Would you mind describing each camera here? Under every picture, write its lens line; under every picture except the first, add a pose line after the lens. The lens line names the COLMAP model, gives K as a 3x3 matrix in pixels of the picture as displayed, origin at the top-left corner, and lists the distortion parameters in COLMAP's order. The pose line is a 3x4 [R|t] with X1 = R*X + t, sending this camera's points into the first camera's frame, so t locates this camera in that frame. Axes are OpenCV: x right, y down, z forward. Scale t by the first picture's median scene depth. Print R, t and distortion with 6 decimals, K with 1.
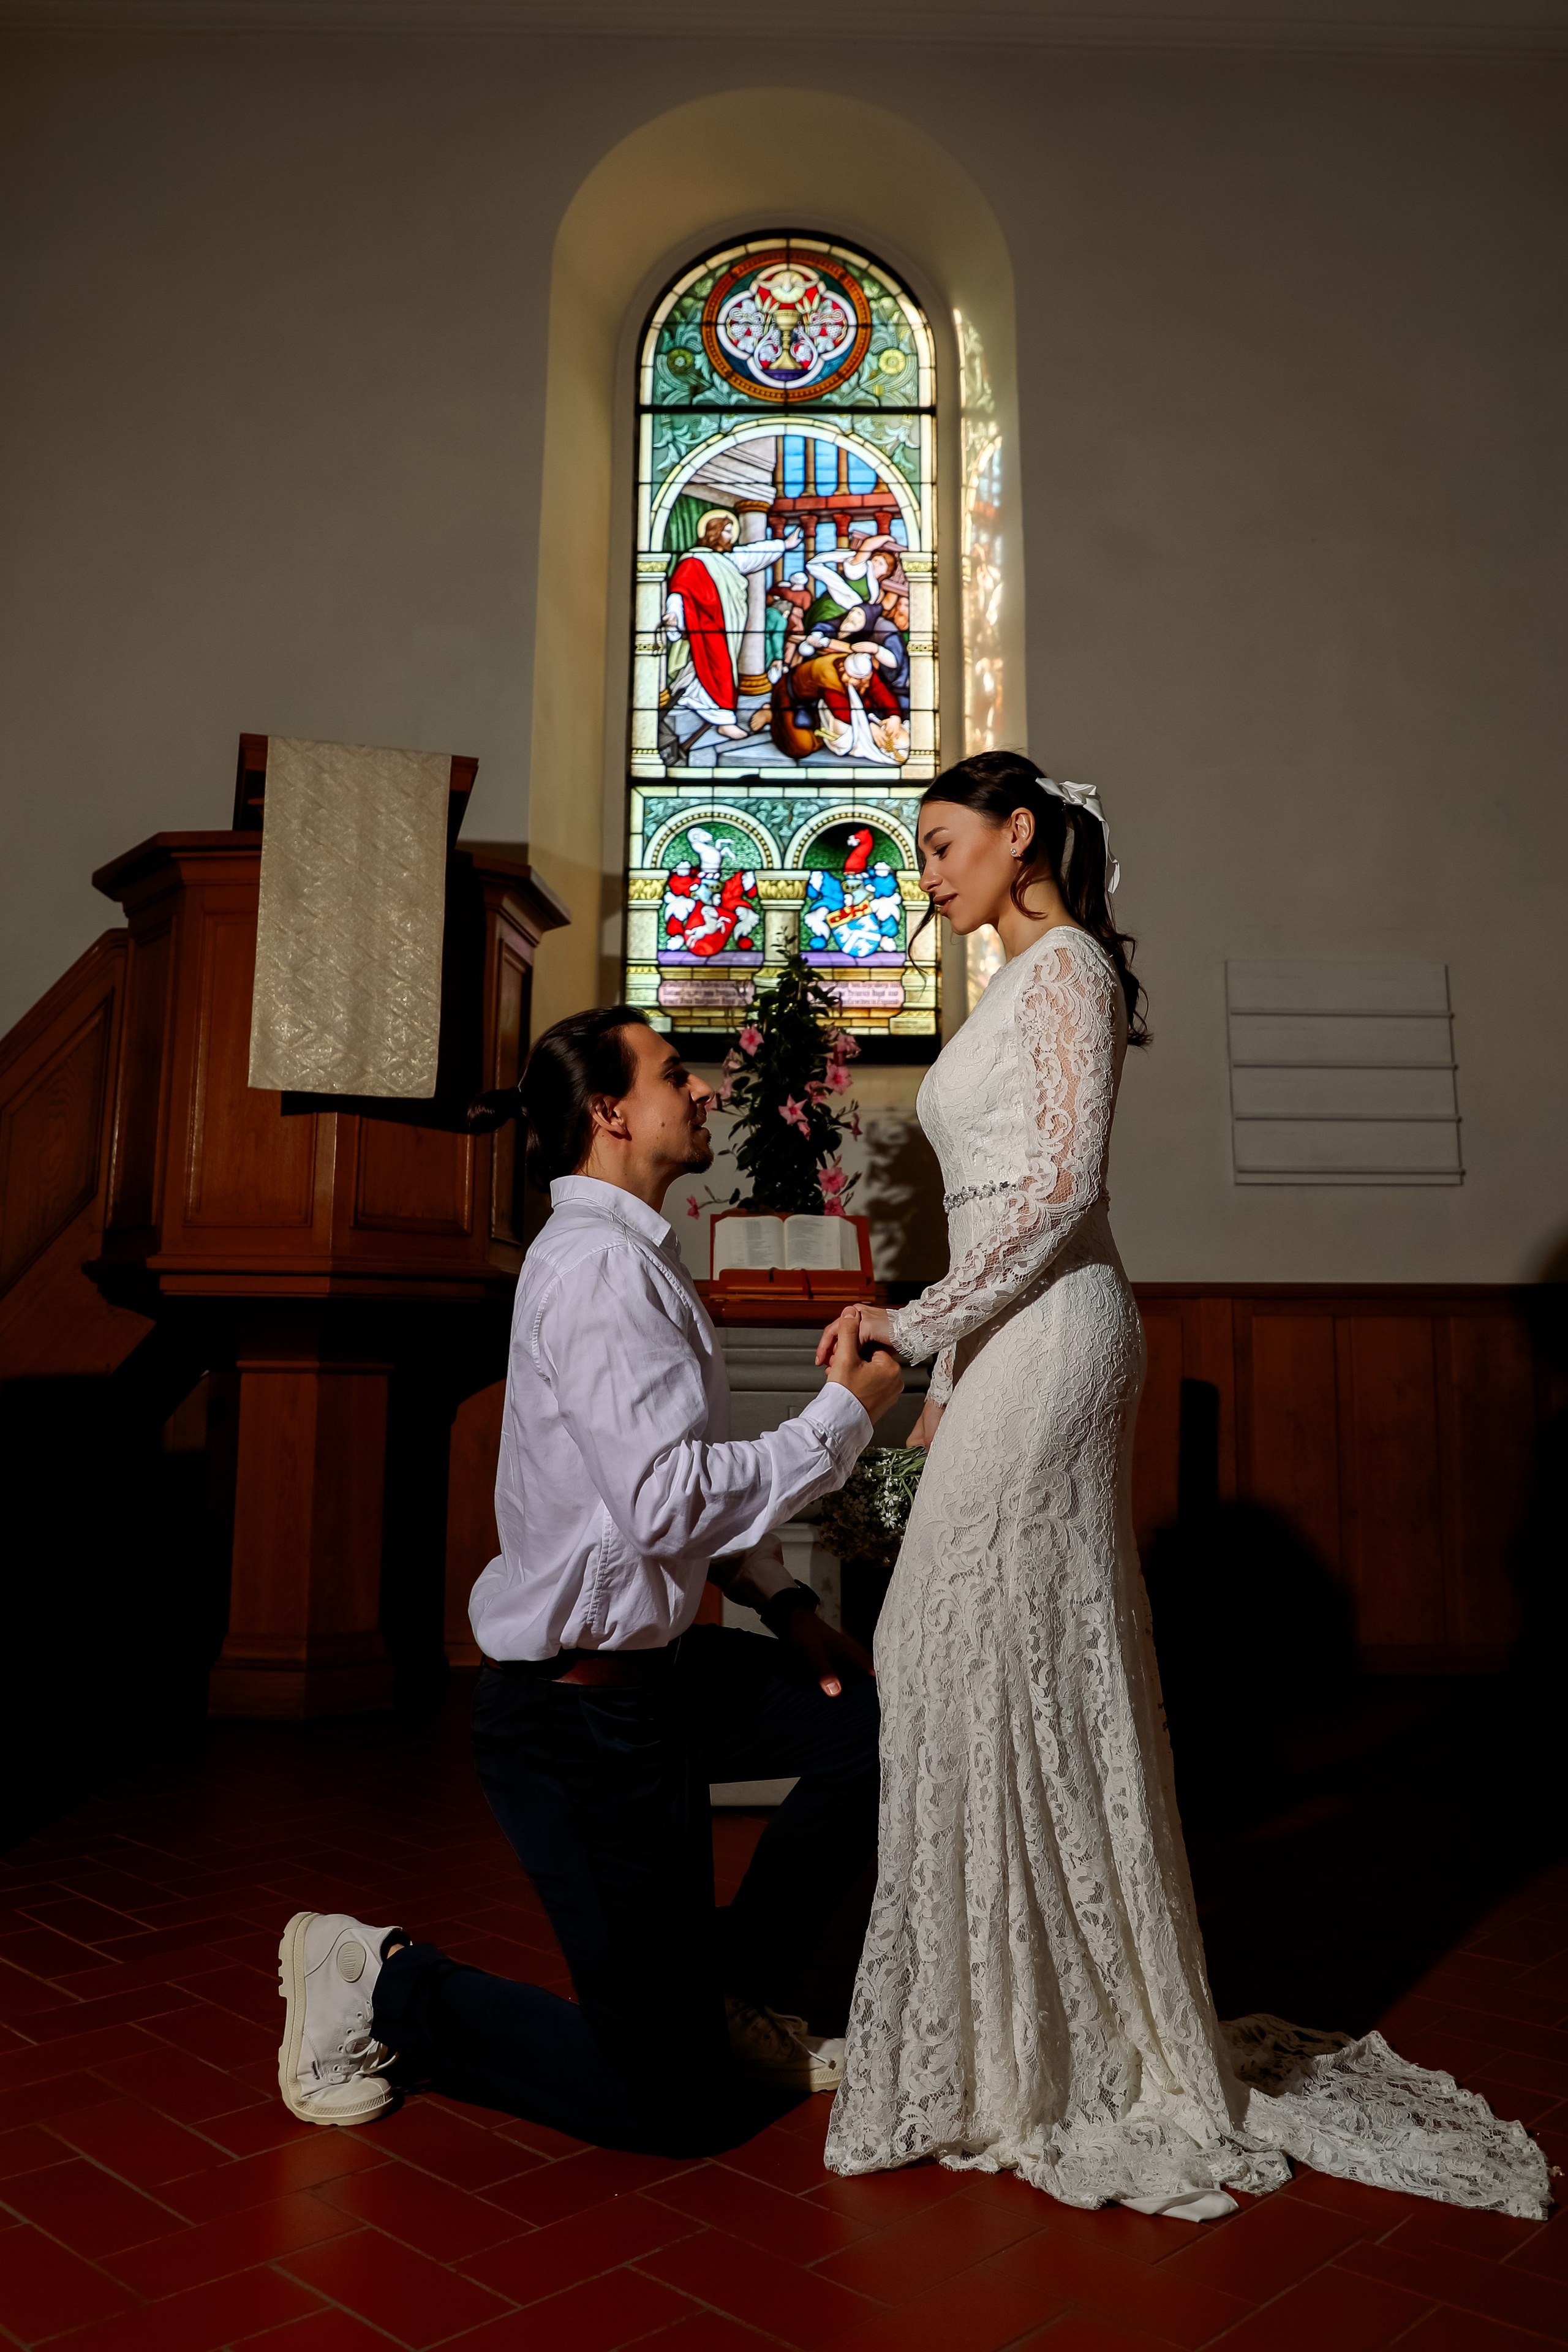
lens RADIAL K [[1883.9, 0, 730.4], [0, 1883.9, 1164.9], [0, 0, 1]] dist [-0.083970, 0.088306]
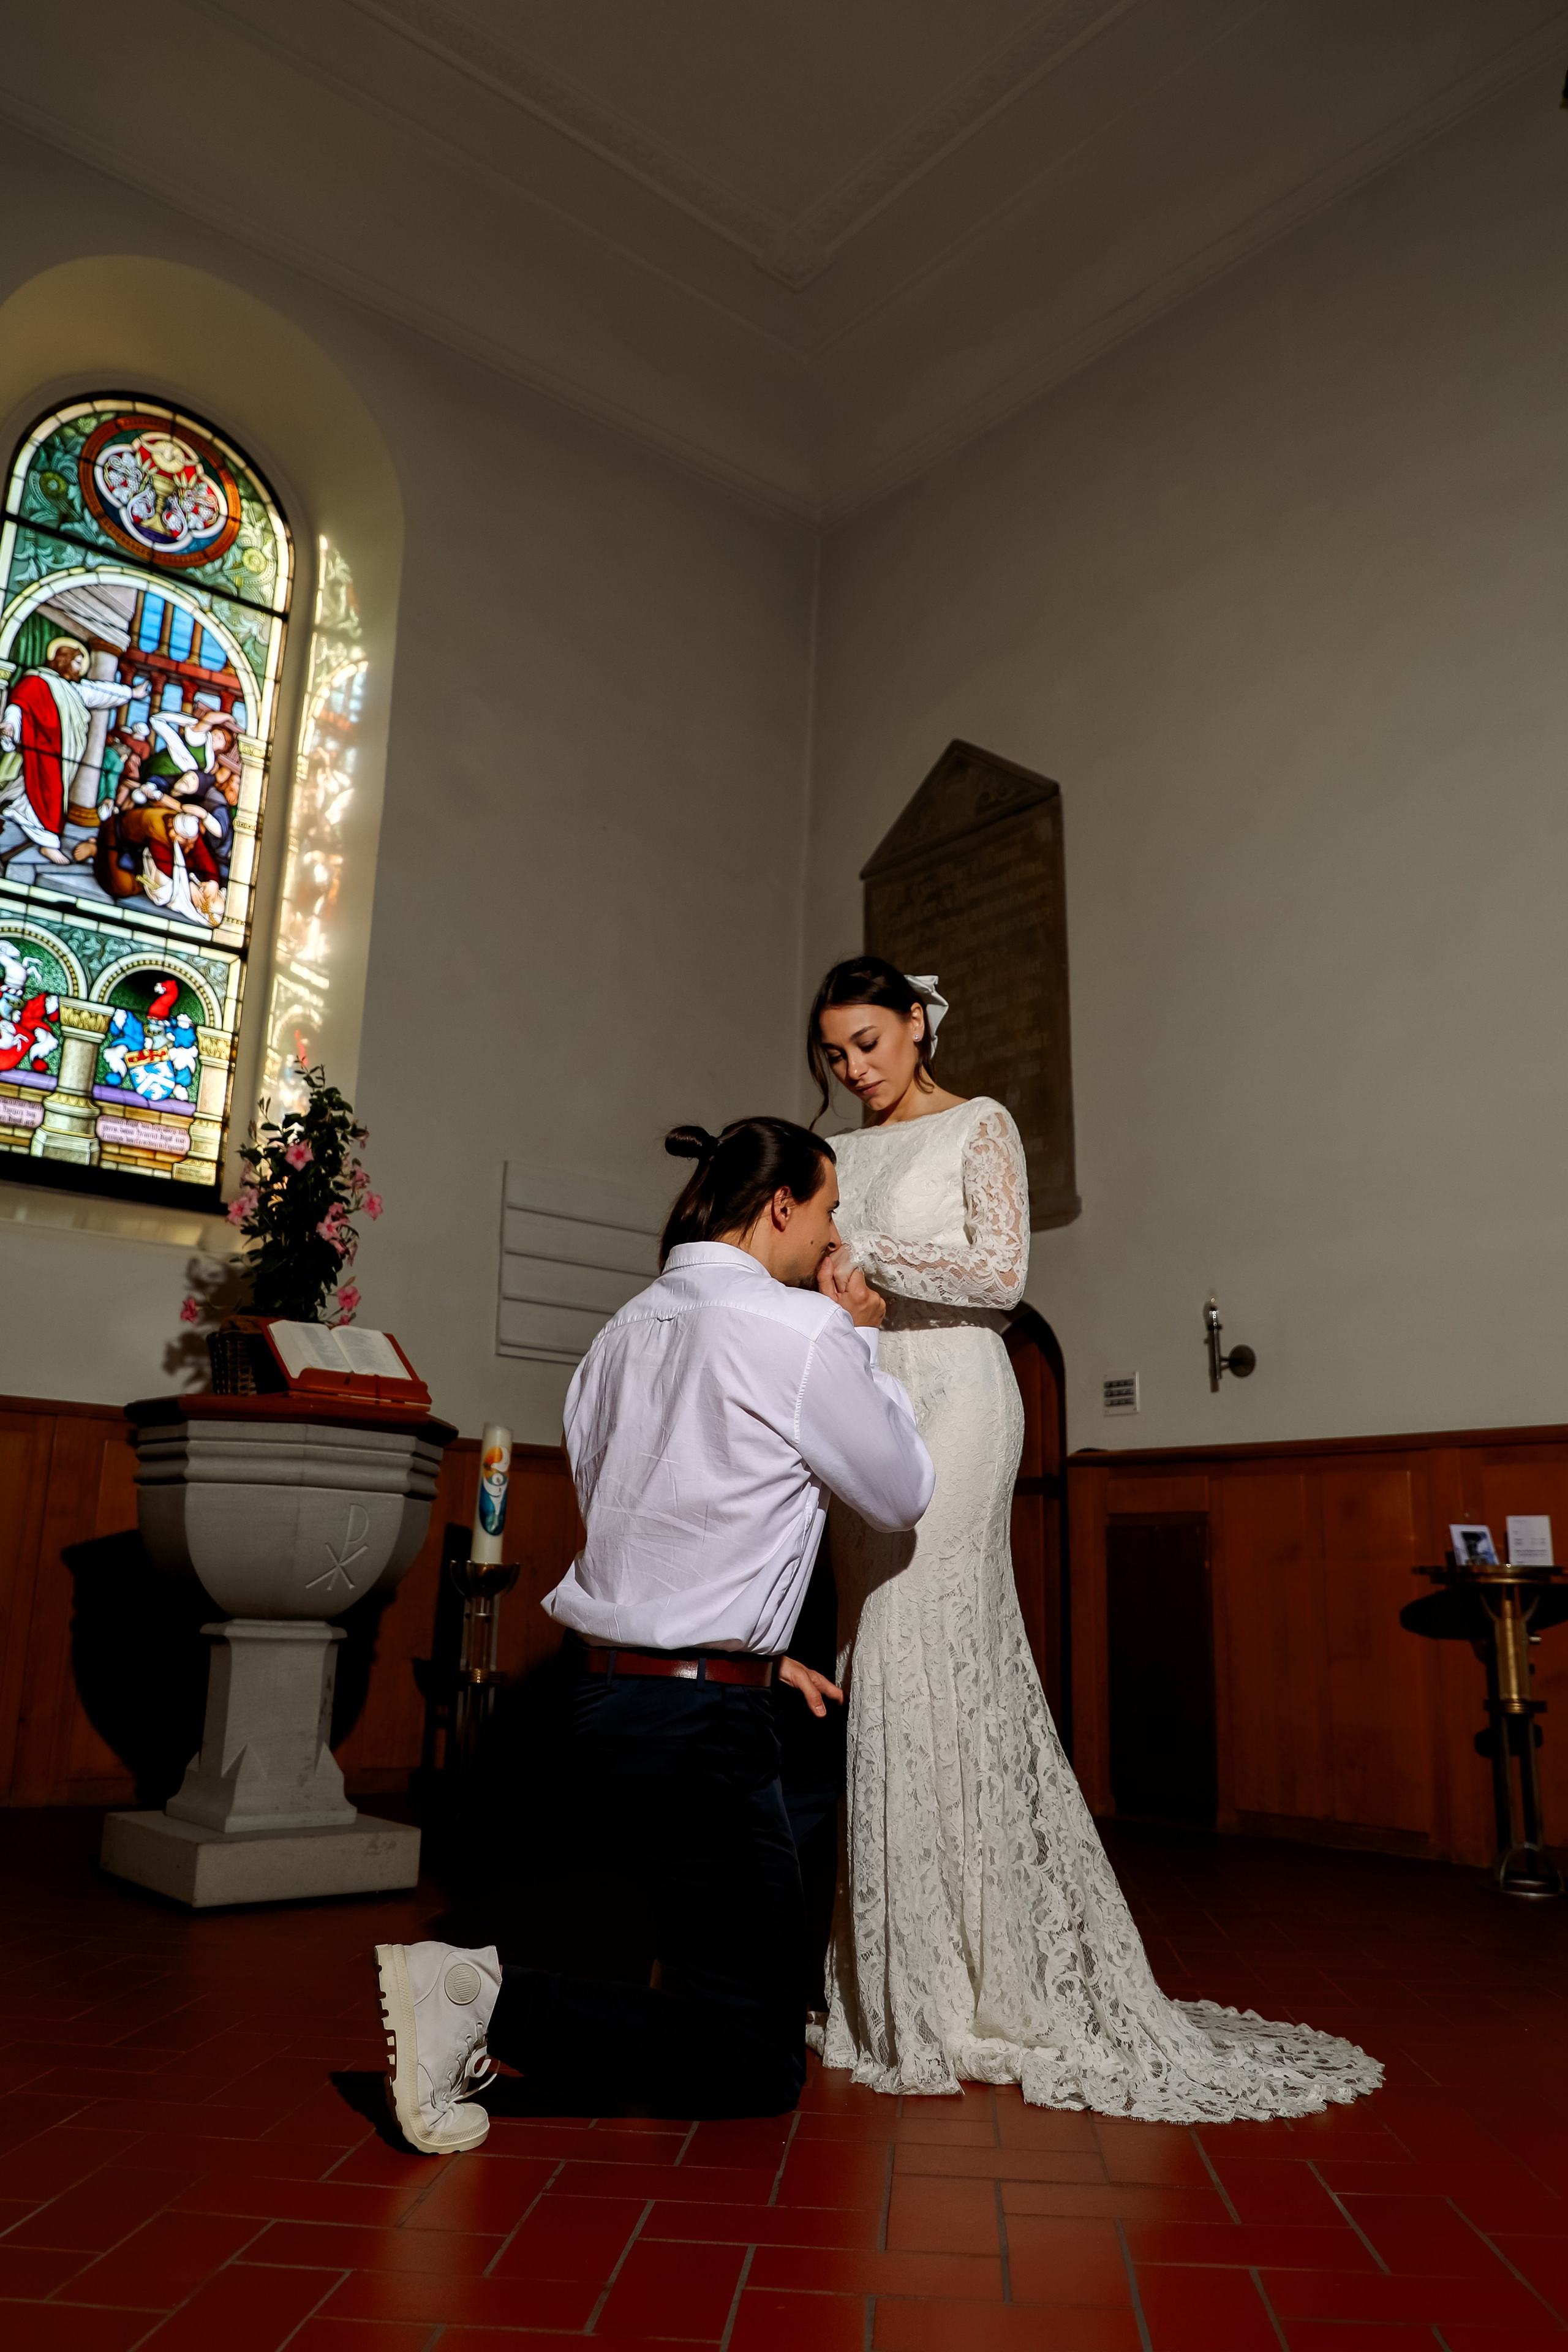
lens RADIAL K [[1750.4, 0, 740.5], [0, 1750.4, 1228.5], [0, 0, 1]] dist [-0.070118, 0.058321]
pose [[0.799480, 0.146264, 0.582614, -0.214880], [-0.095731, 0.988530, -0.116804, 0.038644], [-0.593016, 0.037609, 0.804312, 0.047513]]
